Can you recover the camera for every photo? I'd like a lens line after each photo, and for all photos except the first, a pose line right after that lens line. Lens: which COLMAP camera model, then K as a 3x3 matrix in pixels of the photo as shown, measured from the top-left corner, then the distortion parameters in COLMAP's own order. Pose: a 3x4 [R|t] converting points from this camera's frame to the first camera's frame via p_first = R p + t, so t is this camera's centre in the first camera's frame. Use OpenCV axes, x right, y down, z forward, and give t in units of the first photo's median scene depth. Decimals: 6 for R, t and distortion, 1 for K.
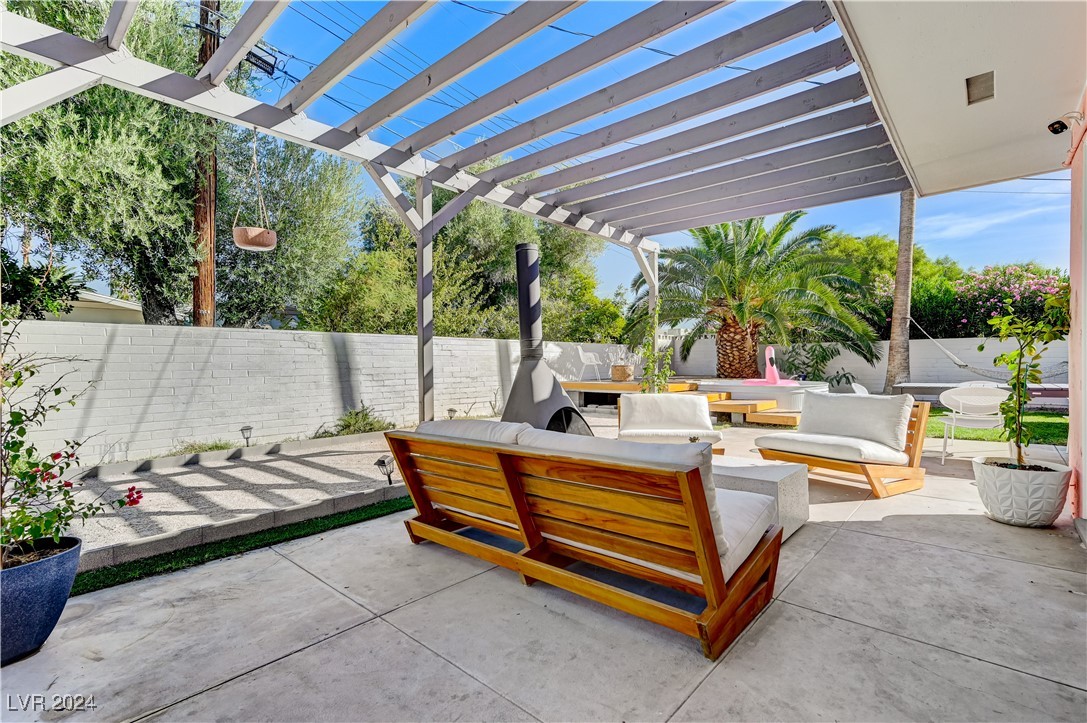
lens RADIAL K [[511.3, 0, 543.5], [0, 511.3, 361.5], [0, 0, 1]] dist [0.025850, 0.000019]
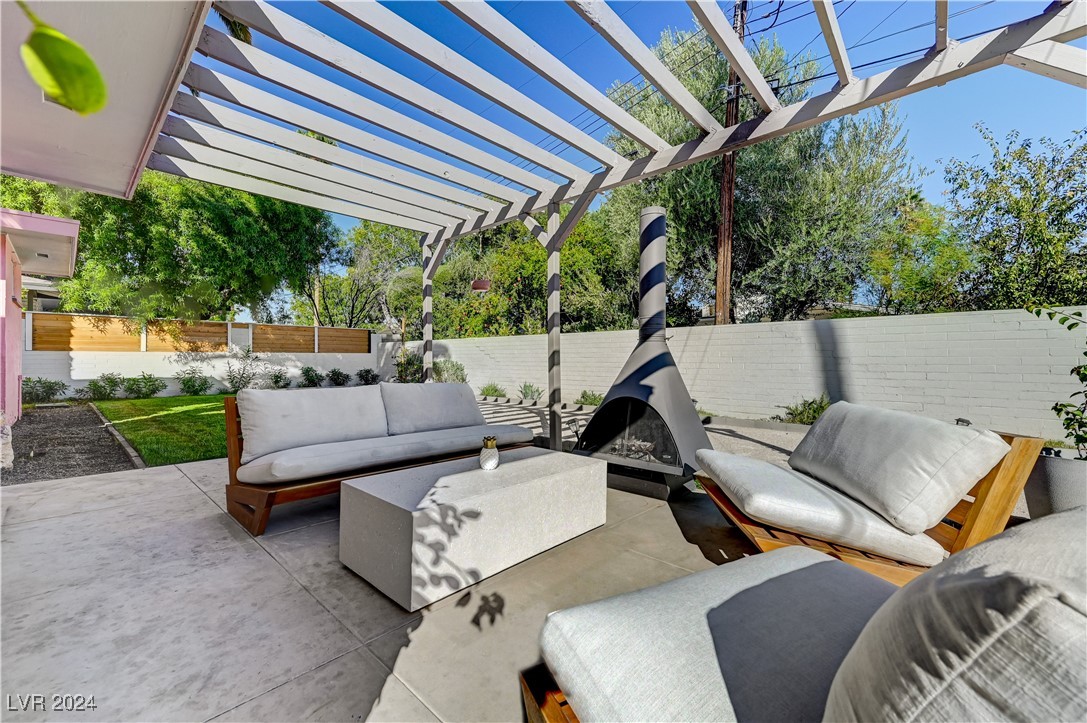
lens RADIAL K [[423.3, 0, 543.5], [0, 423.3, 361.5], [0, 0, 1]] dist [0.023731, 0.000541]
pose [[-0.016255, 0.011828, -0.999798, 0.508000], [-0.000852, 0.999929, 0.011844, 0.016122], [0.999868, 0.001044, -0.016243, 0.602916]]
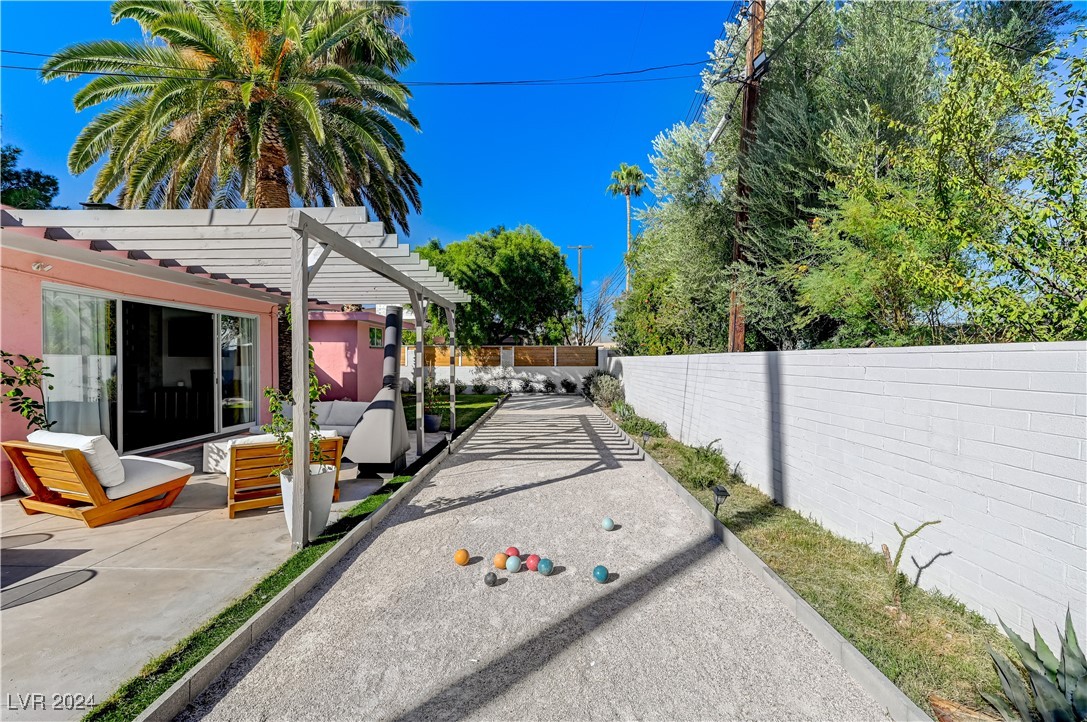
lens RADIAL K [[466.2, 0, 543.5], [0, 466.2, 361.0], [0, 0, 1]] dist [0.031945, -0.000446]
pose [[-0.768436, 0.008503, -0.639871, 0.338368], [0.002501, 0.999944, 0.010284, -0.069859], [0.639922, 0.006302, -0.768414, 1.679984]]
